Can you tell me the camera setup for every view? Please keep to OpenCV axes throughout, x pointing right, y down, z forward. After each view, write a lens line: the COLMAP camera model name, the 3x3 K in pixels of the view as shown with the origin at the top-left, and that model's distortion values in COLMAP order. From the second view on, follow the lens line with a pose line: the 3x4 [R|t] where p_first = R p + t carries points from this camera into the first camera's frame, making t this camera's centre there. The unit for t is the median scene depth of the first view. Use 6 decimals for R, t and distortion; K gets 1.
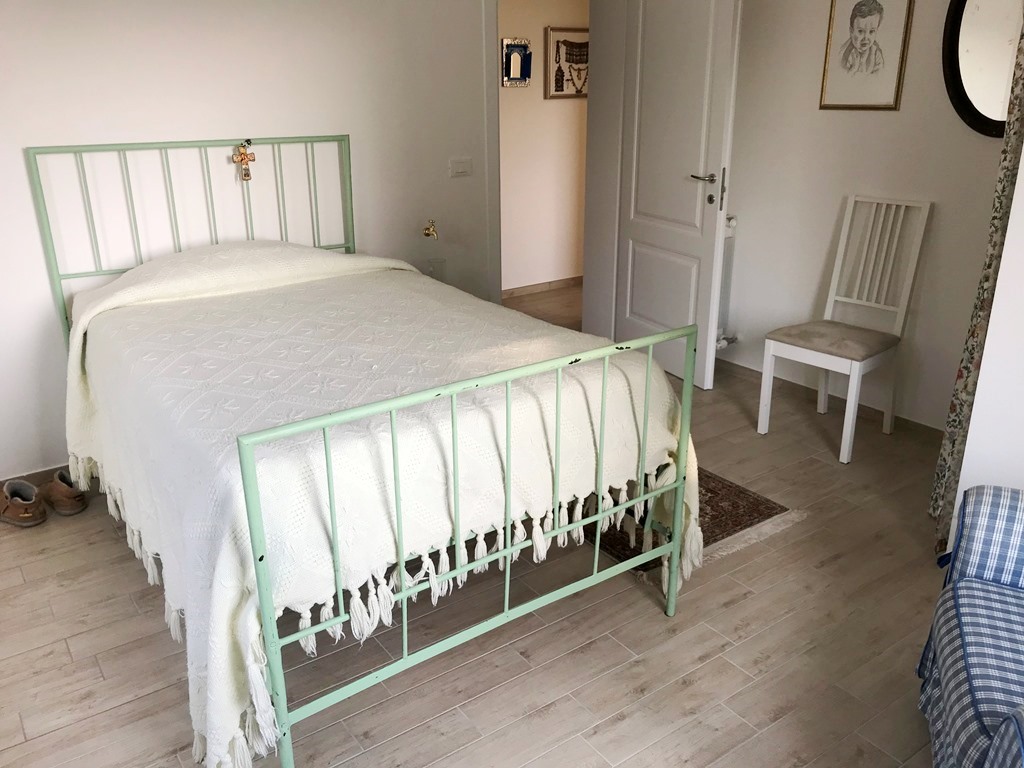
lens RADIAL K [[829.3, 0, 512.0], [0, 829.3, 384.0], [0, 0, 1]] dist [0.006628, -0.001617]
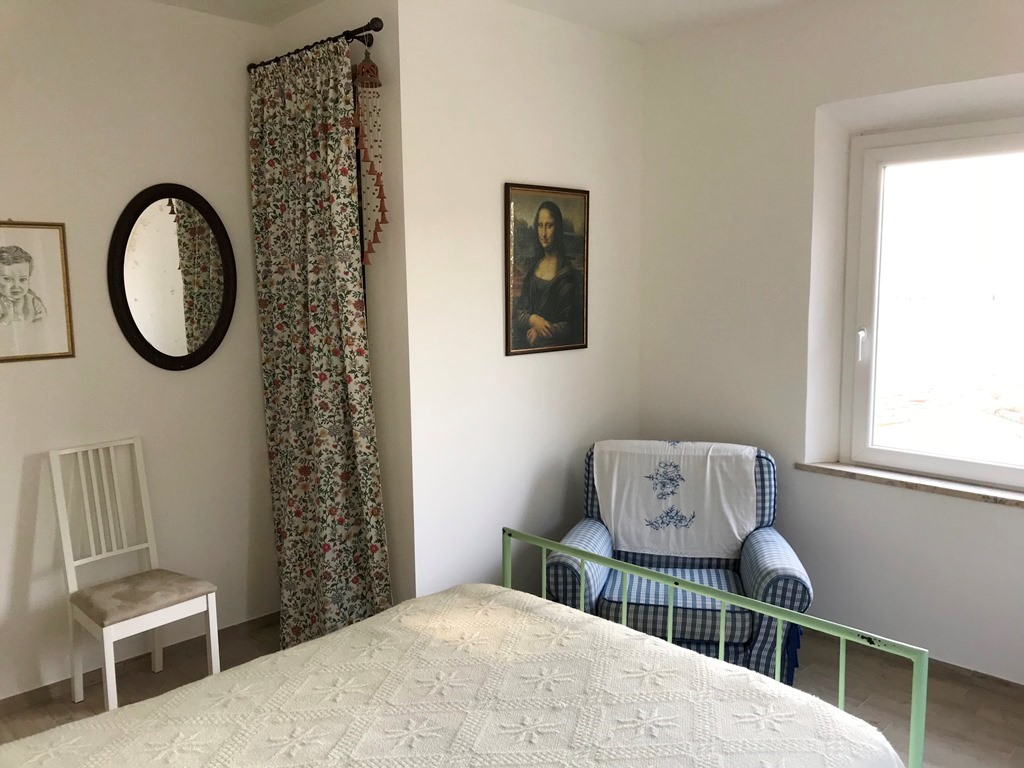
lens RADIAL K [[829.3, 0, 512.0], [0, 829.3, 384.0], [0, 0, 1]] dist [0.006628, -0.001617]
pose [[-0.158576, -0.110622, 0.981130, -0.553120], [0.357049, 0.920029, 0.161441, -0.271152], [-0.920527, 0.375912, -0.106397, 0.638540]]
